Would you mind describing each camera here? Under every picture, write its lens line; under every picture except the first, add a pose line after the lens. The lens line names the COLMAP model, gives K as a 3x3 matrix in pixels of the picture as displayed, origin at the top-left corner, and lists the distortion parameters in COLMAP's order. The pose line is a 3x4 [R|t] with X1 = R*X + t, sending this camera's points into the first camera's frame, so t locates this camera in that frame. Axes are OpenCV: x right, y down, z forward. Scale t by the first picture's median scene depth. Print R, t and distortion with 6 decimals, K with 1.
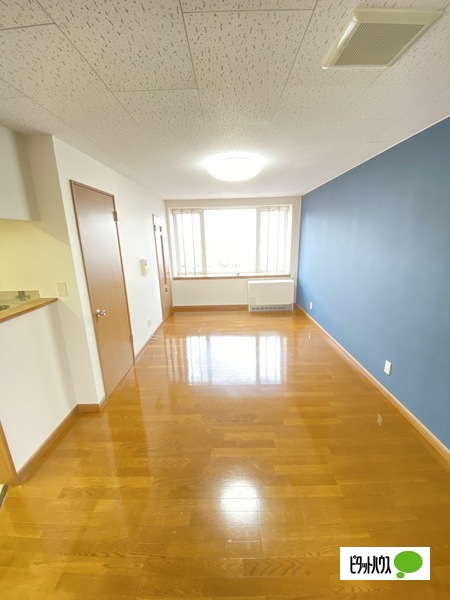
lens RADIAL K [[244.7, 0, 225.8], [0, 244.7, 300.5], [0, 0, 1]] dist [-0.000039, -0.000044]
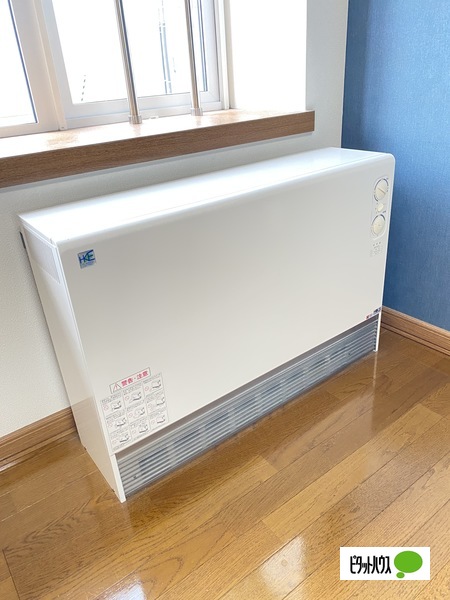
lens RADIAL K [[457.2, 0, 225.9], [0, 457.2, 299.7], [0, 0, 1]] dist [0.000262, 0.000240]
pose [[0.796084, -0.297935, 0.526769, 0.049247], [0.195364, 0.950339, 0.242258, -0.074130], [-0.572786, -0.089946, 0.814755, 0.786992]]
